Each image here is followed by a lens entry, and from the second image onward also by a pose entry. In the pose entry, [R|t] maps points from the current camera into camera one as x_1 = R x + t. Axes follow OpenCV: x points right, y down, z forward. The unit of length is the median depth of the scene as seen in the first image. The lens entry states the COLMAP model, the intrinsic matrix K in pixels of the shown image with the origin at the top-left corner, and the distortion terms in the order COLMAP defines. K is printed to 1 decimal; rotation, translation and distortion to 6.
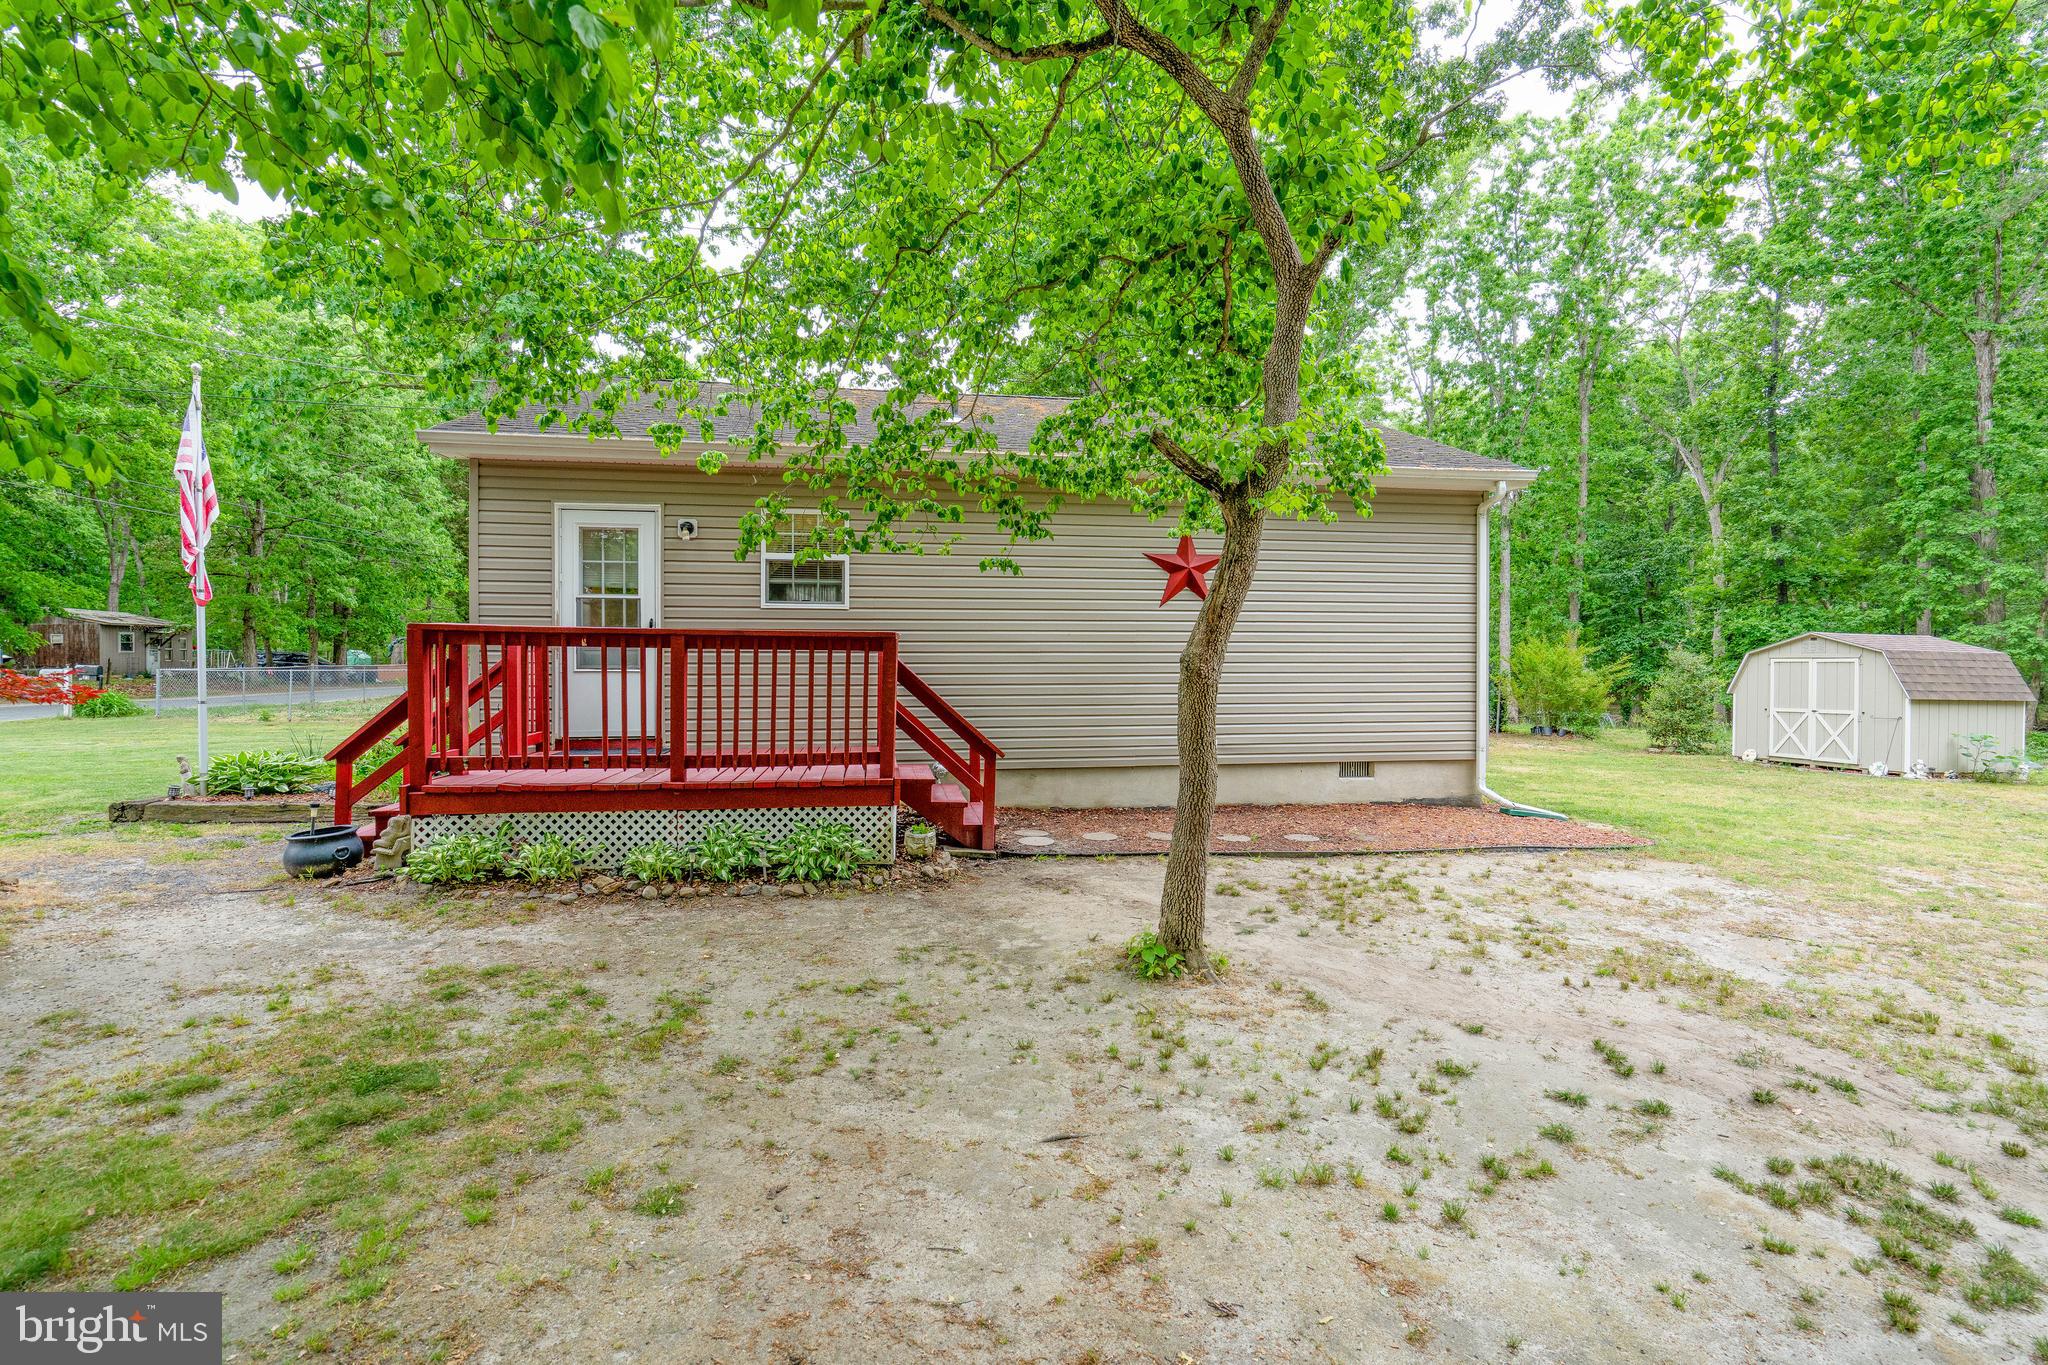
lens RADIAL K [[926.2, 0, 1027.0], [0, 926.2, 670.4], [0, 0, 1]] dist [-0.007397, 0.002678]
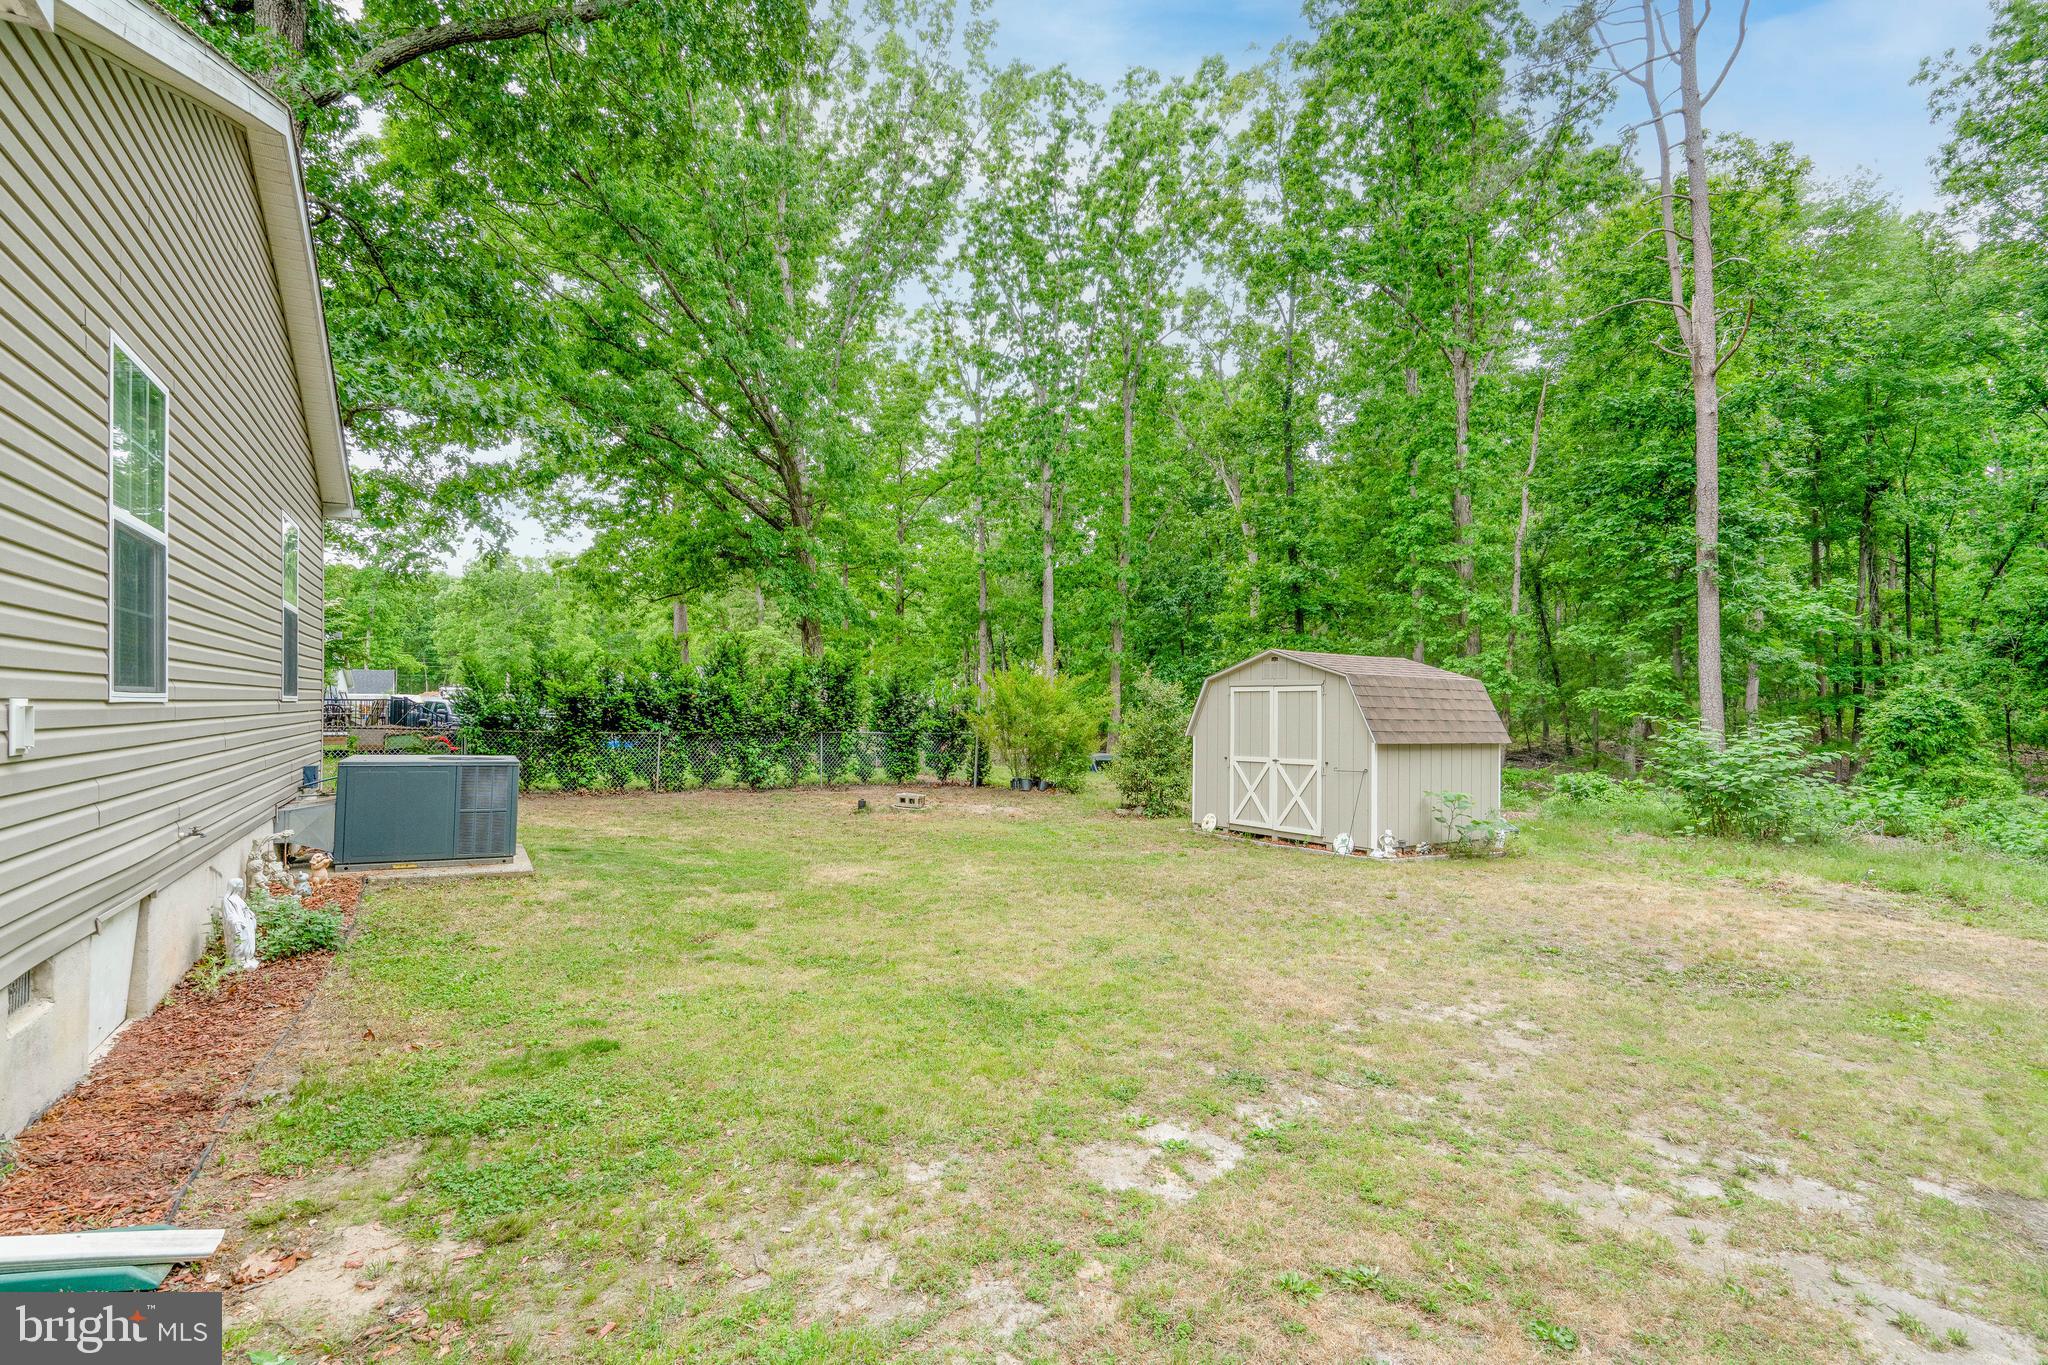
lens RADIAL K [[983.9, 0, 1017.1], [0, 983.9, 685.8], [0, 0, 1]] dist [-0.001818, 0.000133]
pose [[0.931484, 0.005109, 0.363747, 0.231827], [0.002701, 0.999777, -0.020959, 0.000903], [-0.363773, 0.020505, 0.931262, 0.216094]]
